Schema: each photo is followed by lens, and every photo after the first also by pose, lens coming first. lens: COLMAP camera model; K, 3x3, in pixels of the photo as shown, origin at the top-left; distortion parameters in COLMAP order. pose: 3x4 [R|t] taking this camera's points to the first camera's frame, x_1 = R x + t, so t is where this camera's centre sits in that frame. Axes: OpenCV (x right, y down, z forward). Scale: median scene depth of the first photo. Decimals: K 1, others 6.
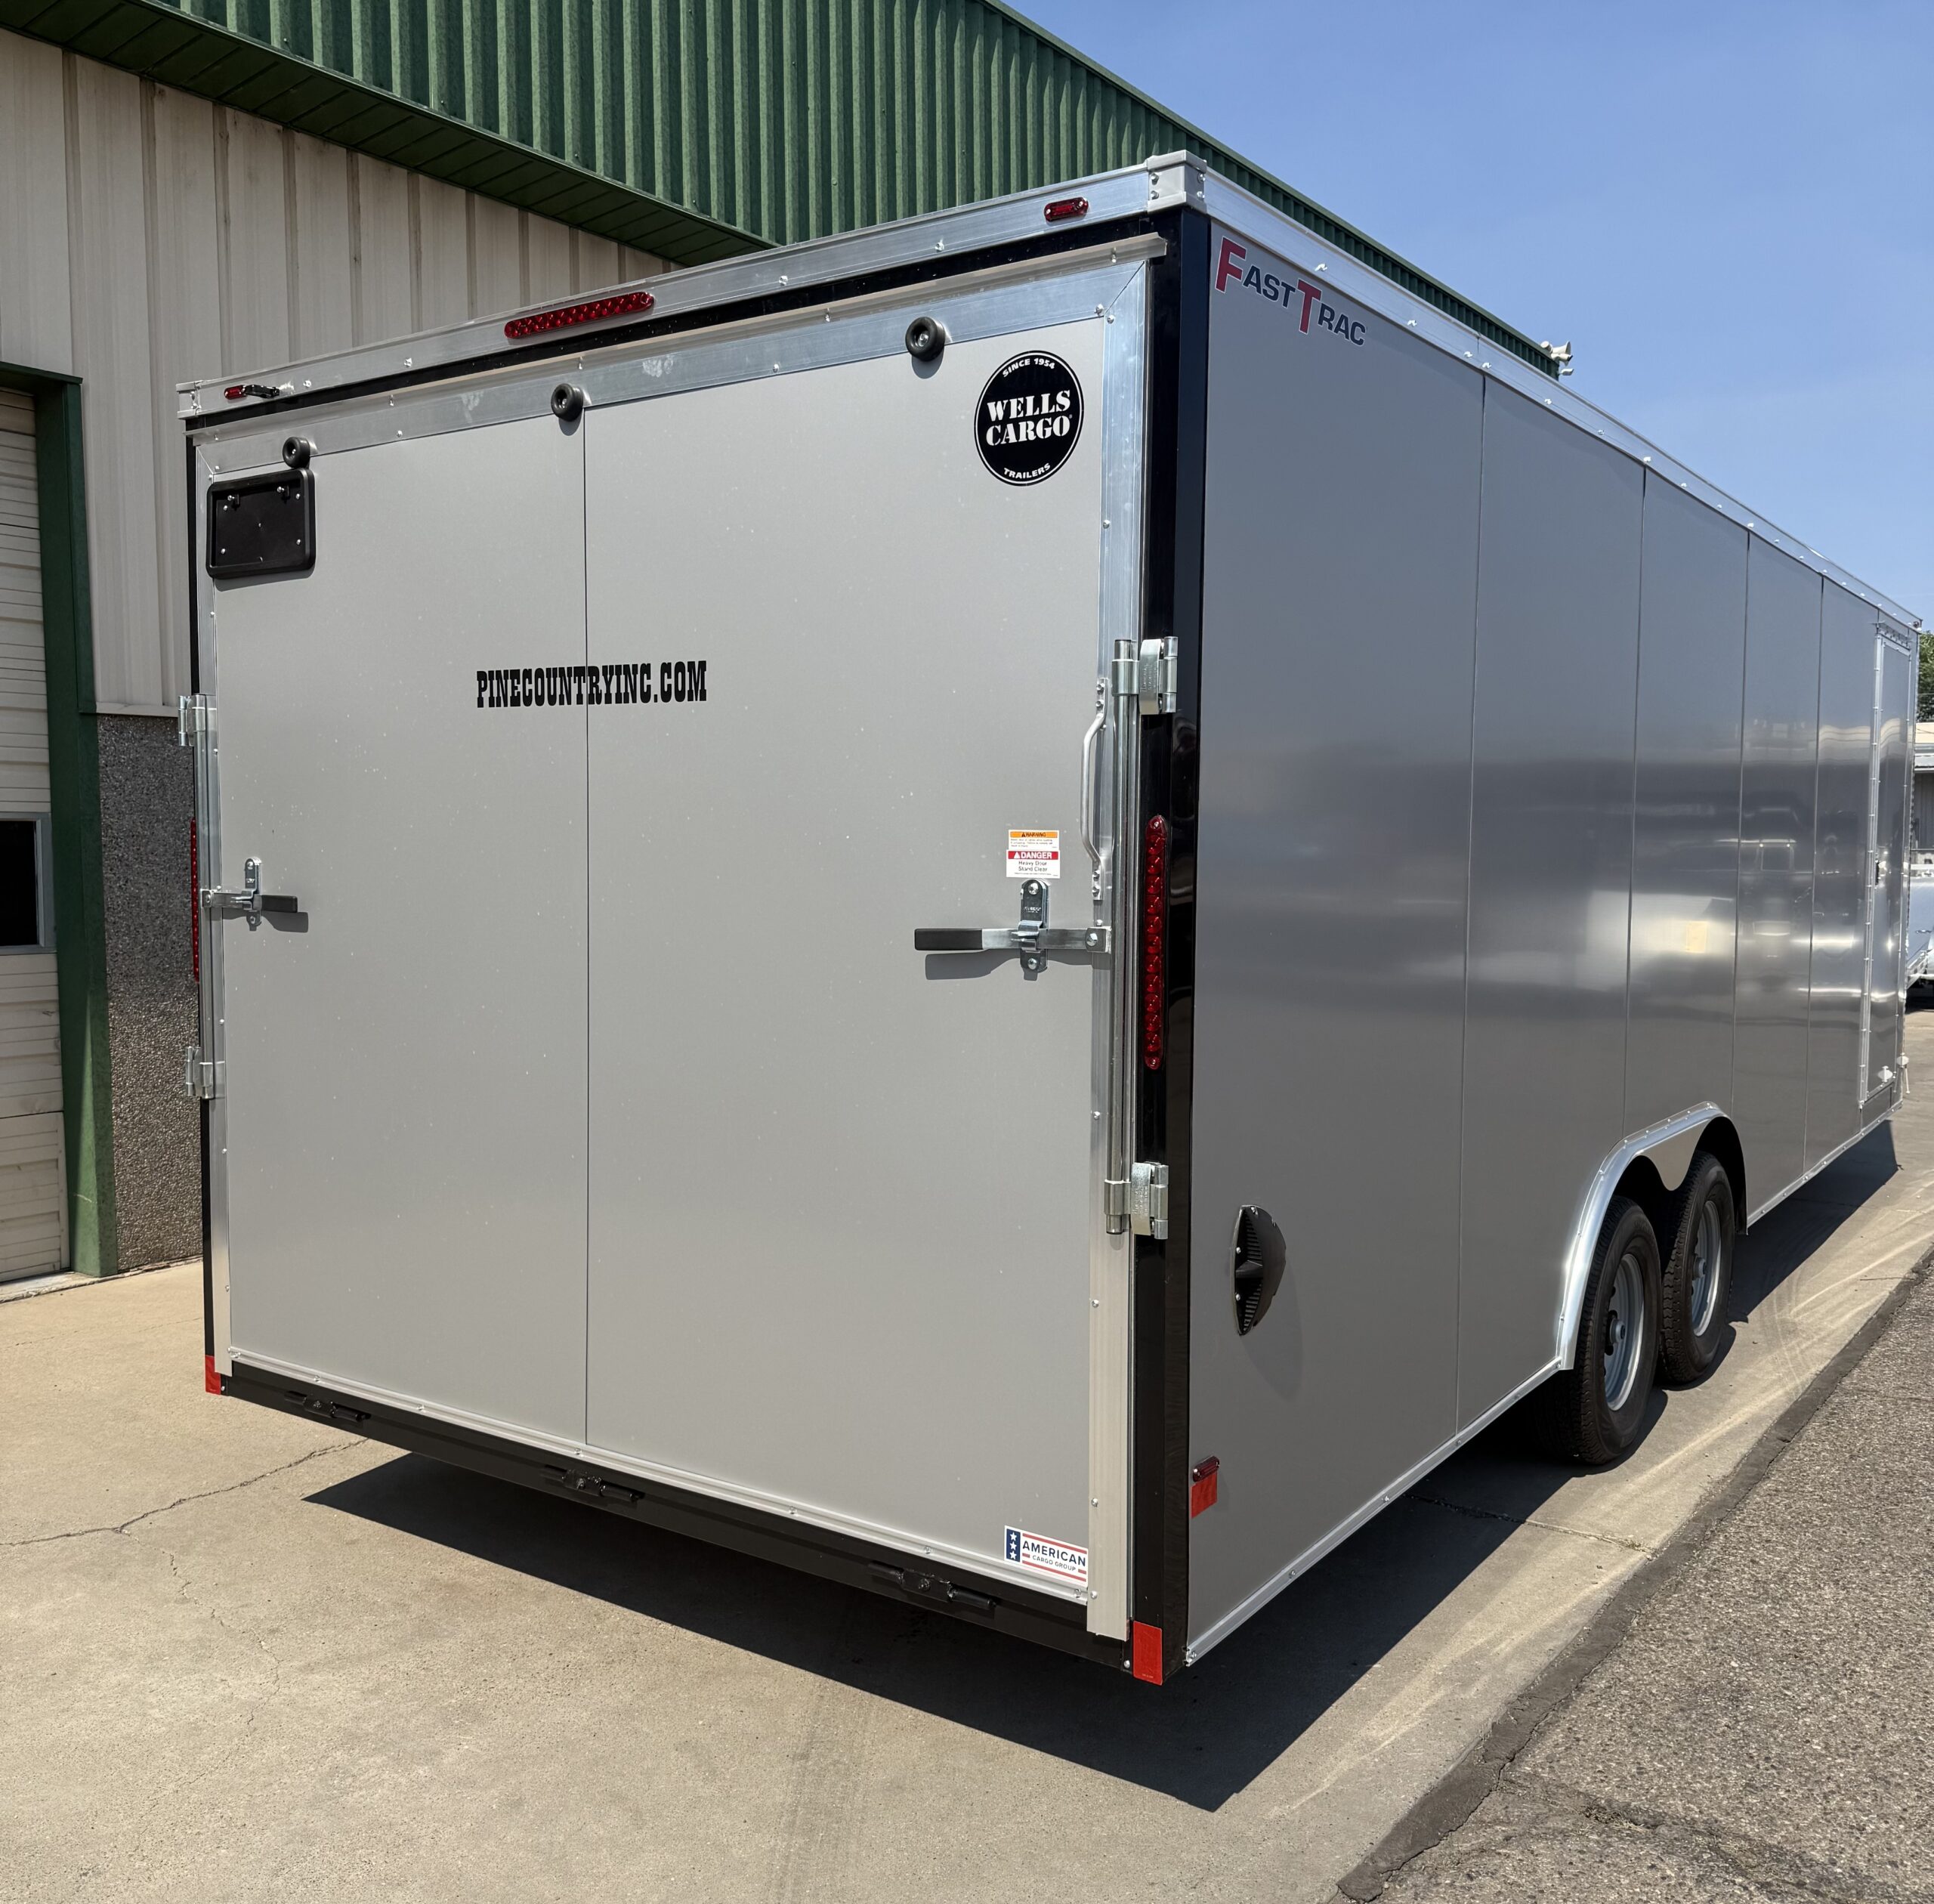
lens RADIAL K [[1838.5, 0, 944.4], [0, 1838.5, 998.4], [0, 0, 1]] dist [0.090002, 0.000000]
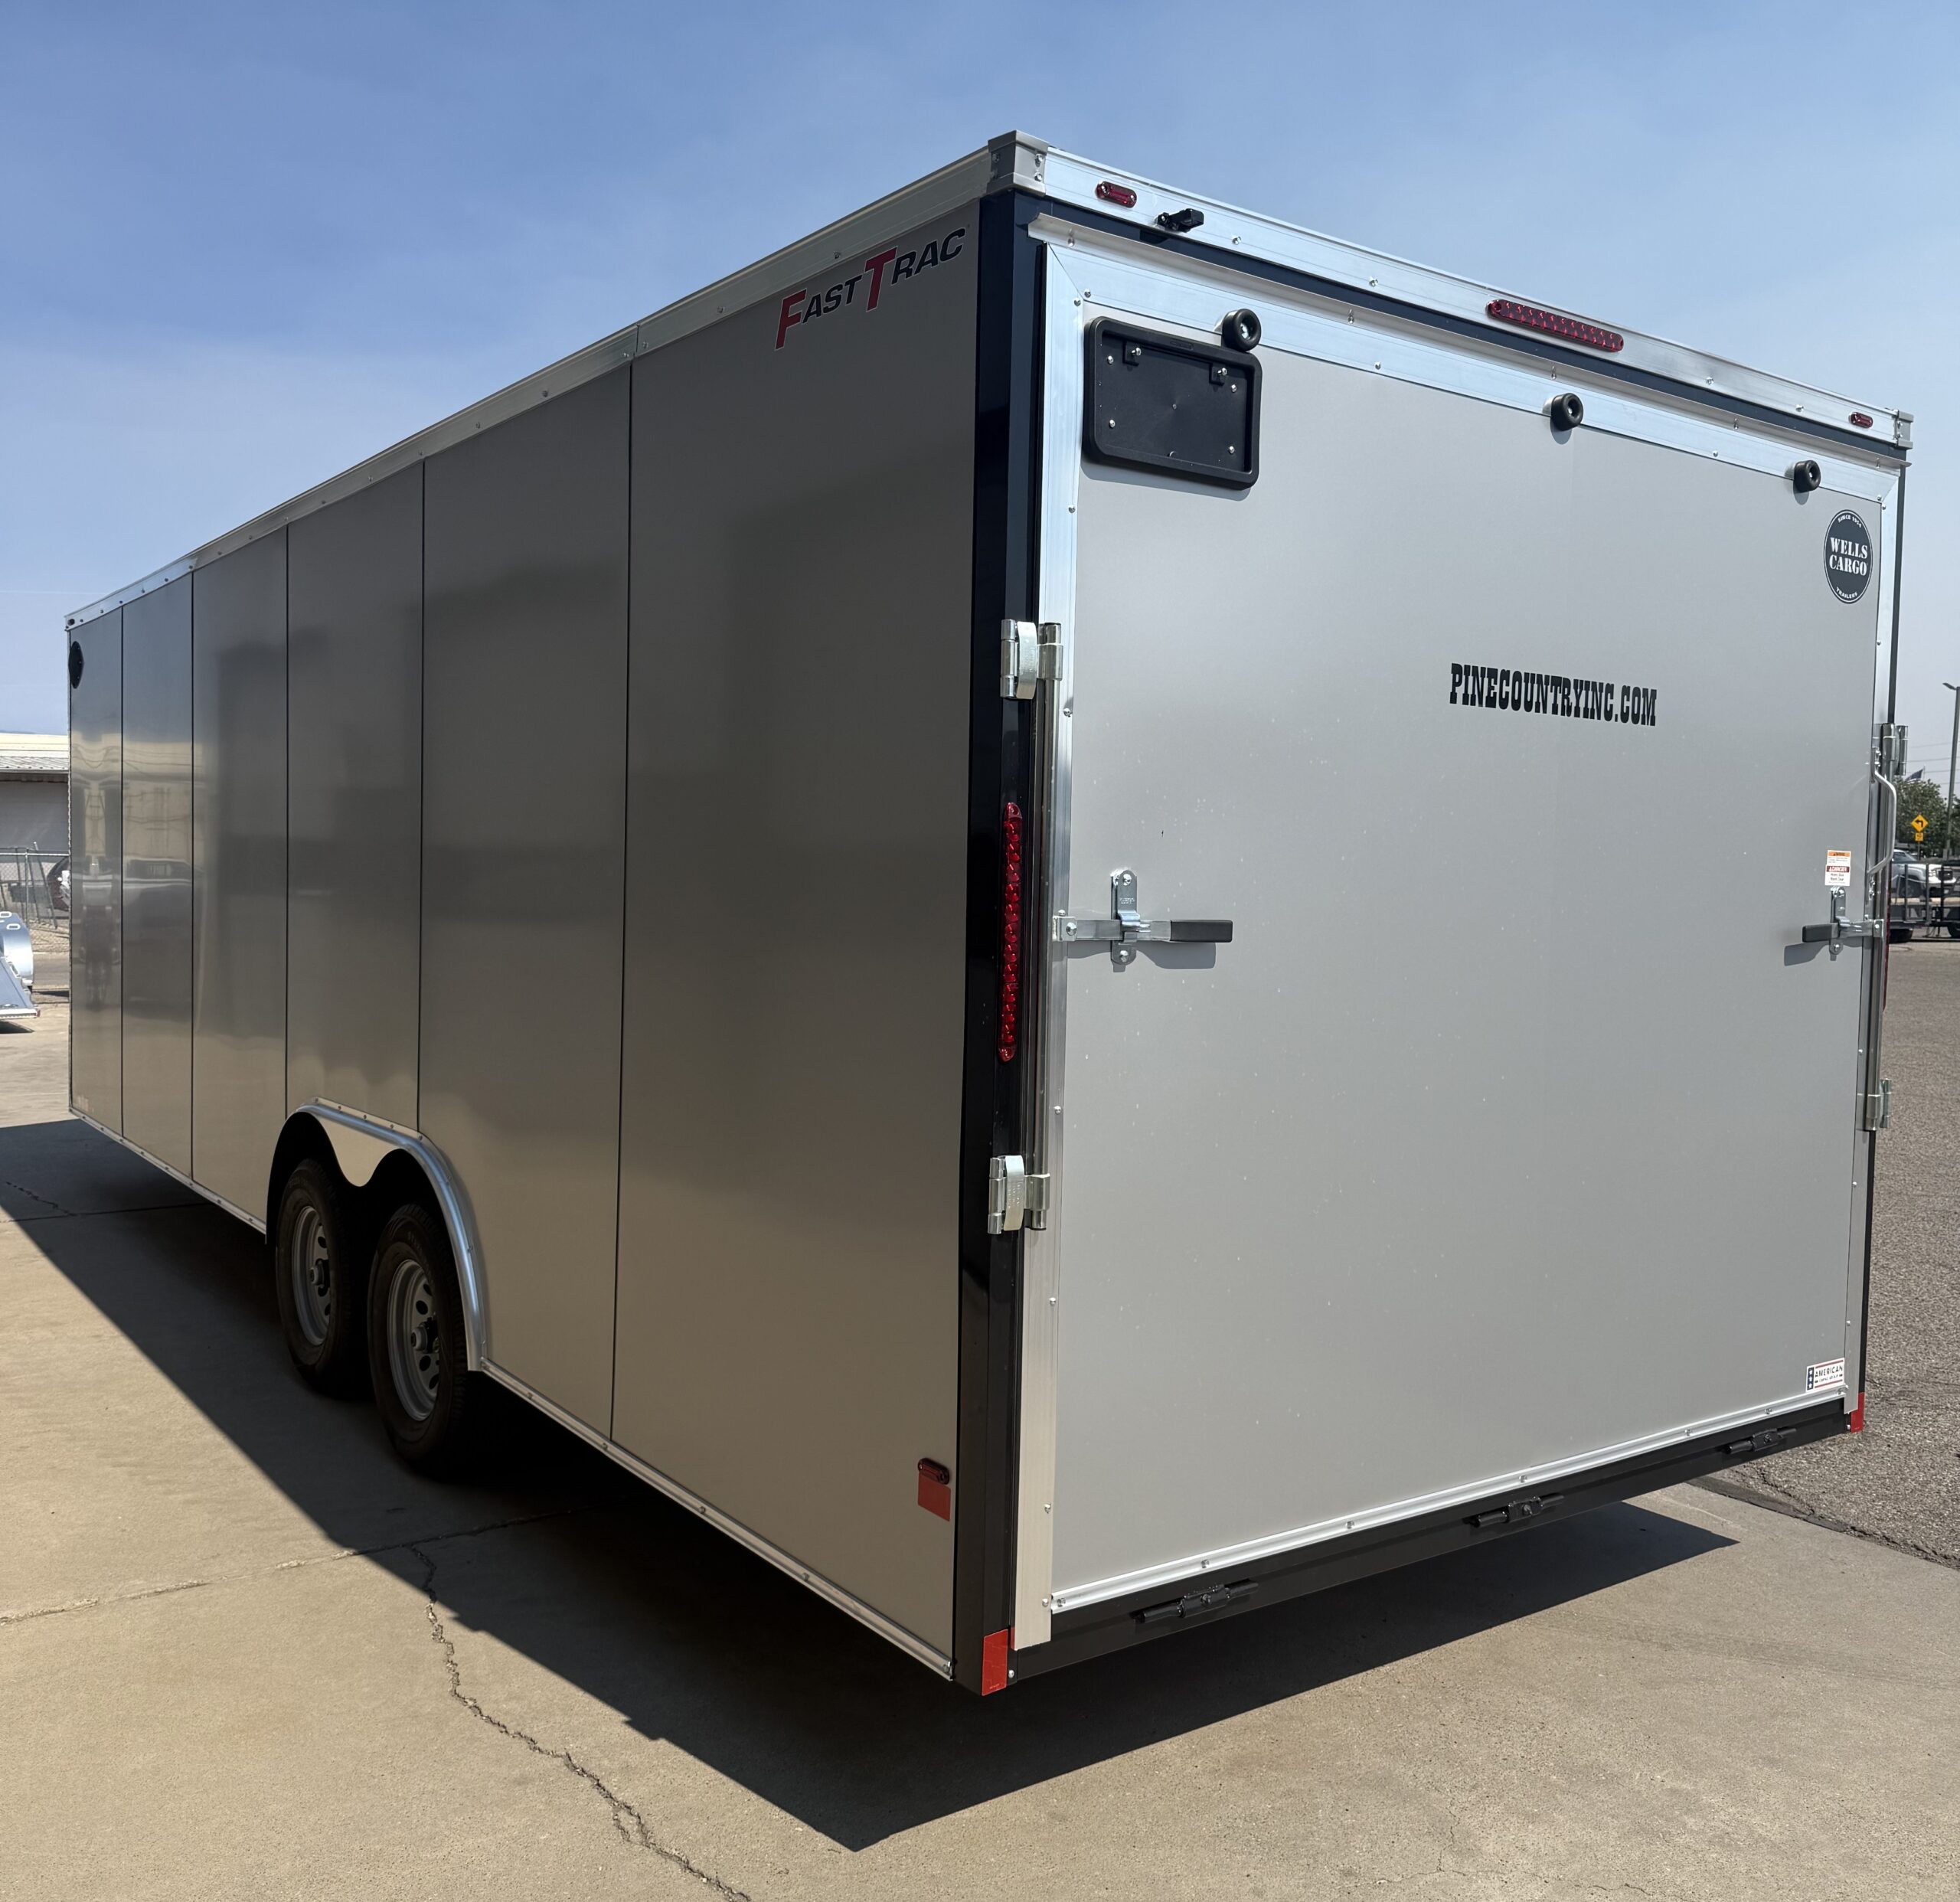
lens RADIAL K [[1820.5, 0, 980.1], [0, 1820.5, 958.7], [0, 0, 1]] dist [0.007260, 0.000000]
pose [[0.323934, -0.048584, 0.944831, -1.219095], [0.068829, 0.997244, 0.027681, -0.076394], [-0.943573, 0.056065, 0.326385, 0.974545]]
